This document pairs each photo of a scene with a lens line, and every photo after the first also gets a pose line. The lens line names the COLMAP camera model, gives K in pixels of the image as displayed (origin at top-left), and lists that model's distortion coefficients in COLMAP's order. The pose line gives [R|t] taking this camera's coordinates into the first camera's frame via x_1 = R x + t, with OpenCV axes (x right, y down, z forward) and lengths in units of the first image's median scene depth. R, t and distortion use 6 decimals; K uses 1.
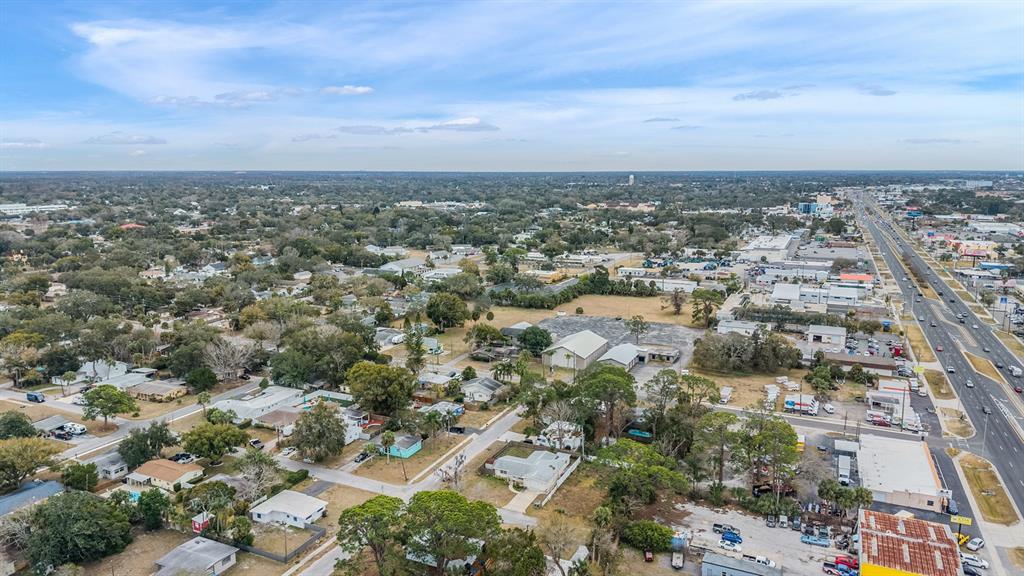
lens RADIAL K [[688.2, 0, 512.0], [0, 688.2, 288.0], [0, 0, 1]] dist [0.003851, -0.001024]
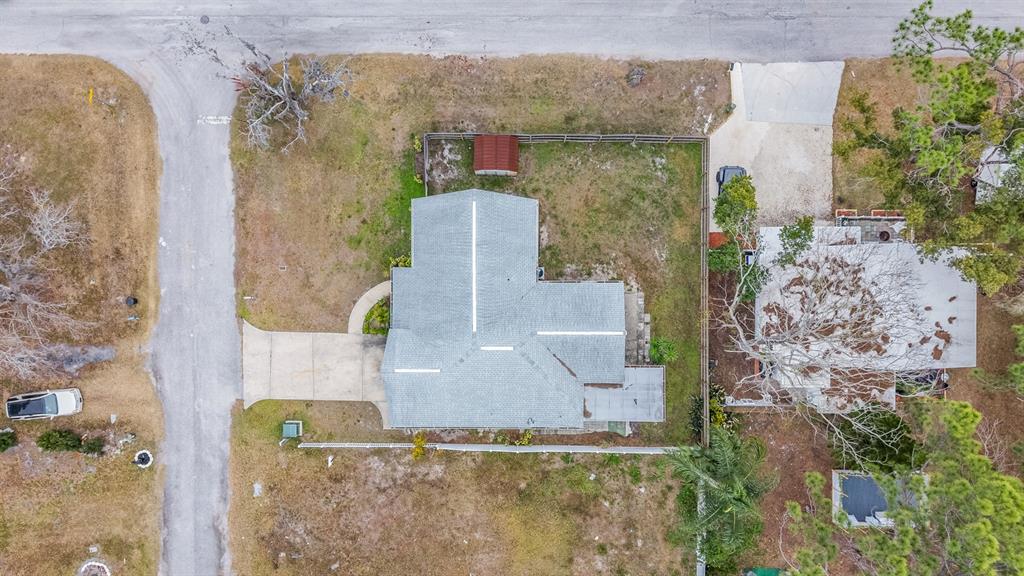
lens RADIAL K [[688.2, 0, 512.0], [0, 688.2, 288.0], [0, 0, 1]] dist [0.003851, -0.001024]
pose [[0.420488, 0.907298, 0.000031, 0.019177], [-0.160529, 0.074363, 0.984226, -0.002800], [0.892984, -0.413860, 0.176917, 0.980910]]
